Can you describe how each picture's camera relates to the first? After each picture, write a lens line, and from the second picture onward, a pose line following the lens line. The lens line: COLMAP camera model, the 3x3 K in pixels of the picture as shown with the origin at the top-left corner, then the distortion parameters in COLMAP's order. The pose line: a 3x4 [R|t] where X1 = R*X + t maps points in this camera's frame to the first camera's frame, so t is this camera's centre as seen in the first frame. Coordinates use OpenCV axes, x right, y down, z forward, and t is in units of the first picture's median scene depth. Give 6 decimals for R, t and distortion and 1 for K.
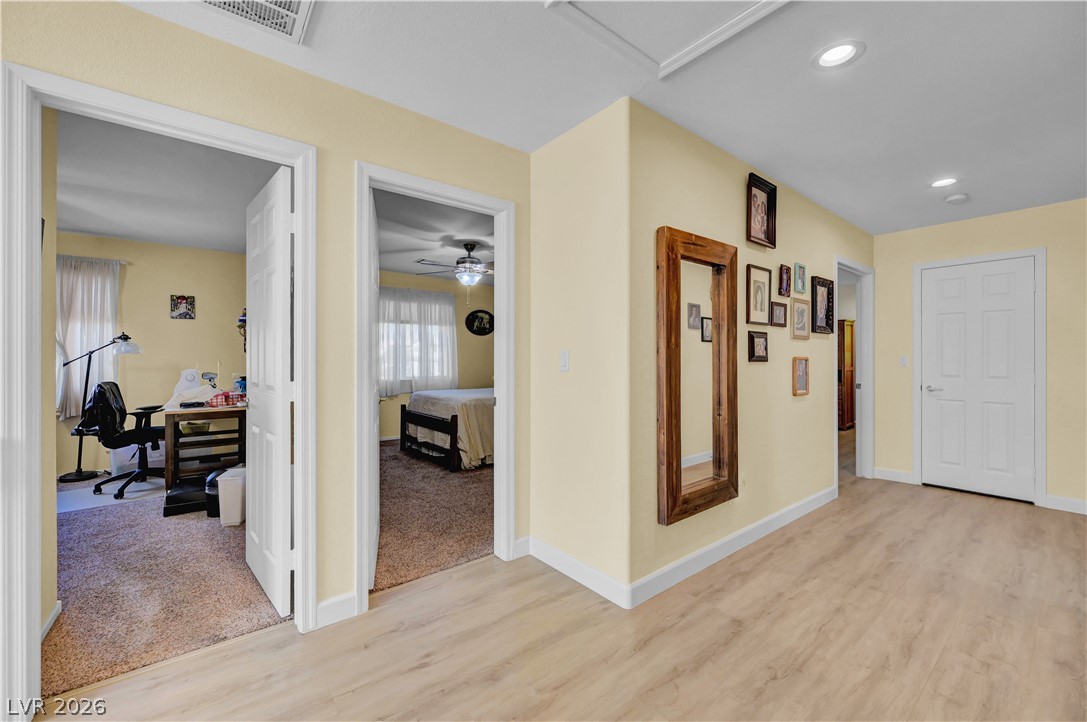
lens RADIAL K [[425.2, 0, 542.8], [0, 425.2, 354.3], [0, 0, 1]] dist [-0.001394, -0.000435]
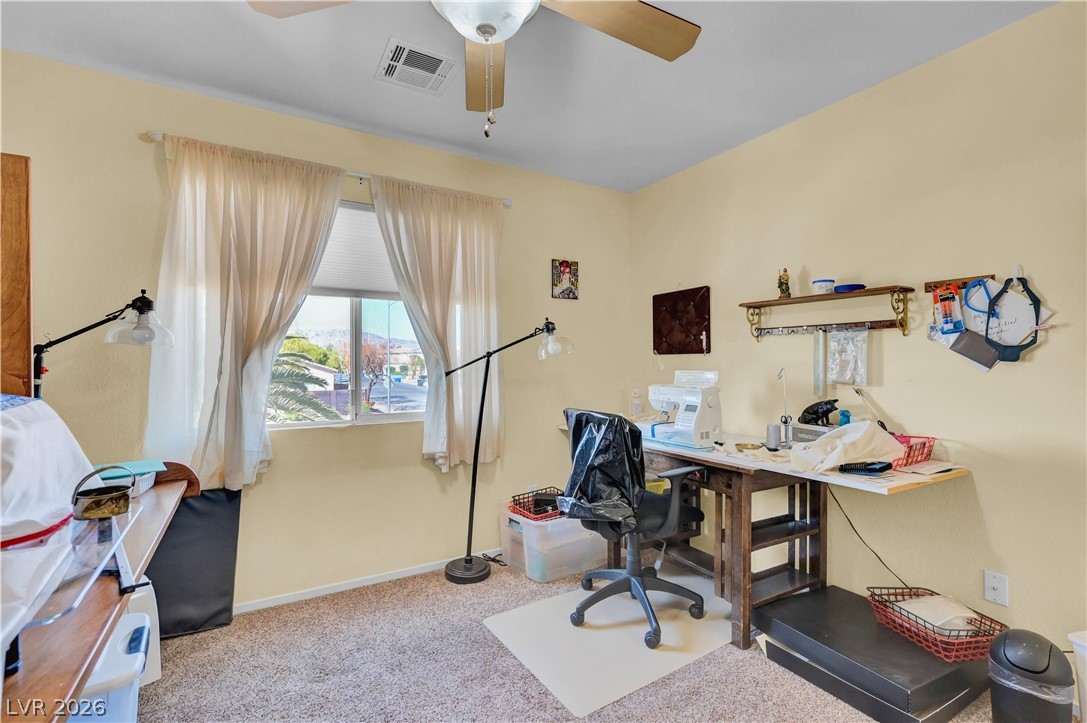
lens RADIAL K [[497.0, 0, 544.9], [0, 497.0, 358.8], [0, 0, 1]] dist [-0.000490, -0.000124]
pose [[0.991059, 0.004524, -0.133345, -0.793168], [-0.004349, 0.999989, 0.001604, 0.000989], [0.133351, -0.001010, 0.991068, 0.298563]]
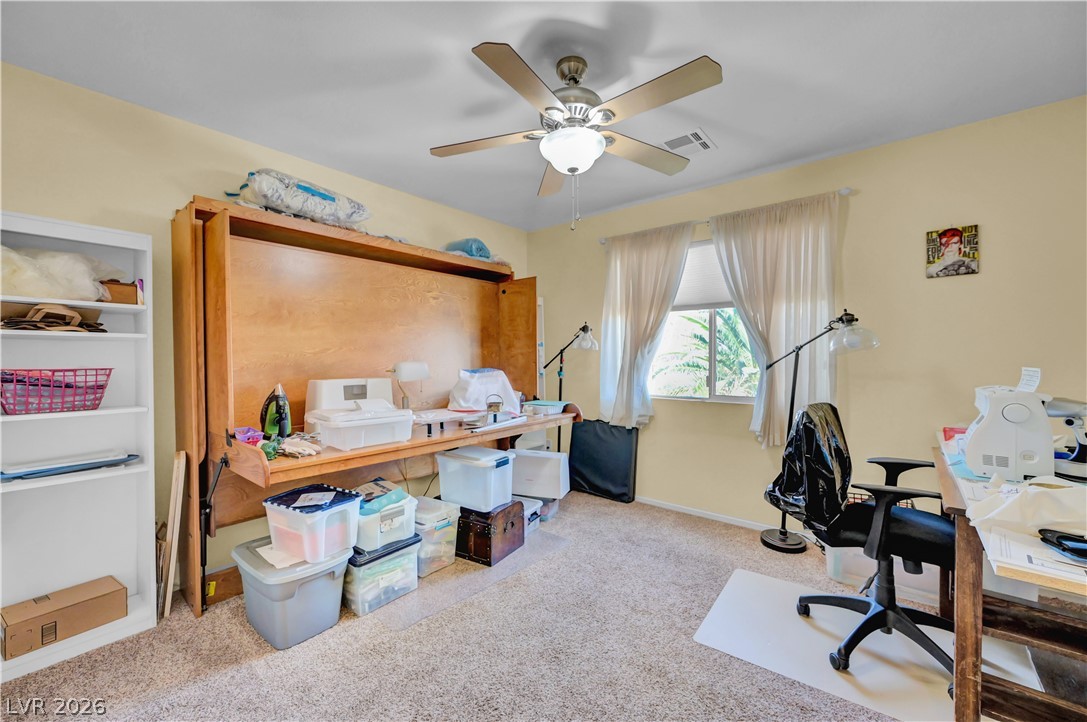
lens RADIAL K [[425.2, 0, 541.3], [0, 425.2, 363.2], [0, 0, 1]] dist [-0.001394, -0.000435]
pose [[0.186427, 0.017833, -0.982307, -0.464043], [0.009128, 0.999761, 0.019882, 0.001726], [0.982426, -0.012673, 0.186219, 0.455158]]
